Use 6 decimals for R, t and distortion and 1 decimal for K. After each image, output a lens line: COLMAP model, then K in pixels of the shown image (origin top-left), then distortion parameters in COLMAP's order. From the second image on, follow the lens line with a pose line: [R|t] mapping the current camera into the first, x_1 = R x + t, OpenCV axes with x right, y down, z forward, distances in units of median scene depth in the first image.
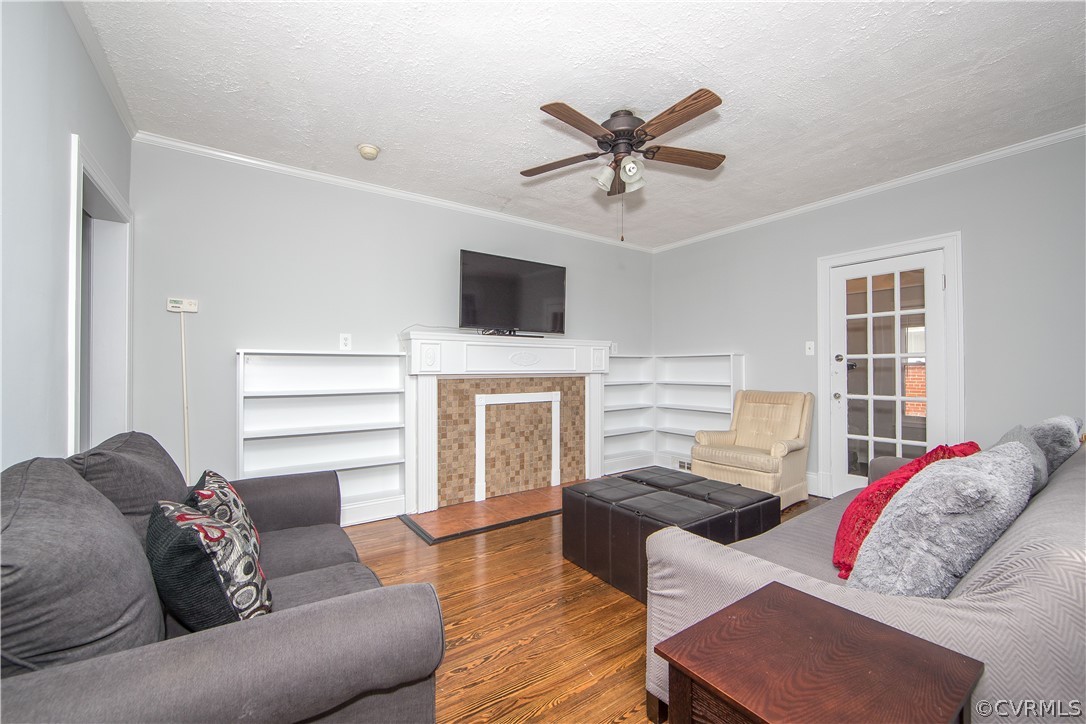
lens RADIAL K [[437.3, 0, 546.8], [0, 437.3, 363.4], [0, 0, 1]] dist [-0.003269, -0.000611]
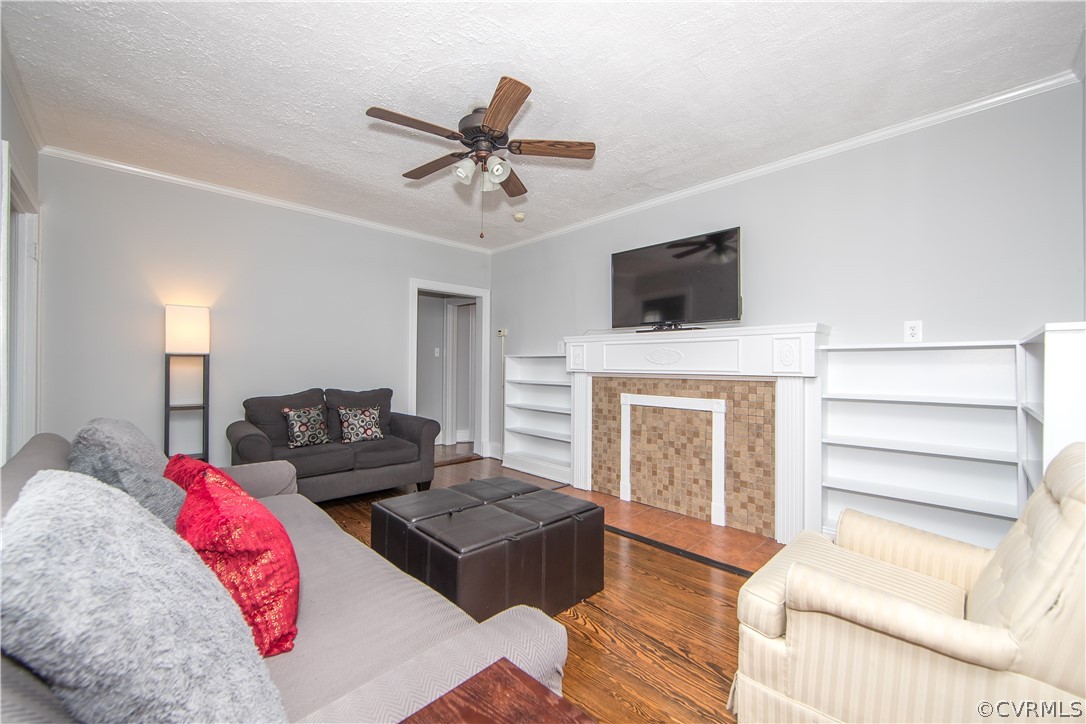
lens RADIAL K [[437.3, 0, 542.1], [0, 437.3, 356.6], [0, 0, 1]] dist [-0.003269, -0.000611]
pose [[0.142250, -0.014300, -0.989727, 0.770585], [0.010866, 0.999858, -0.012885, -0.002246], [0.989771, -0.008921, 0.142385, 0.639081]]
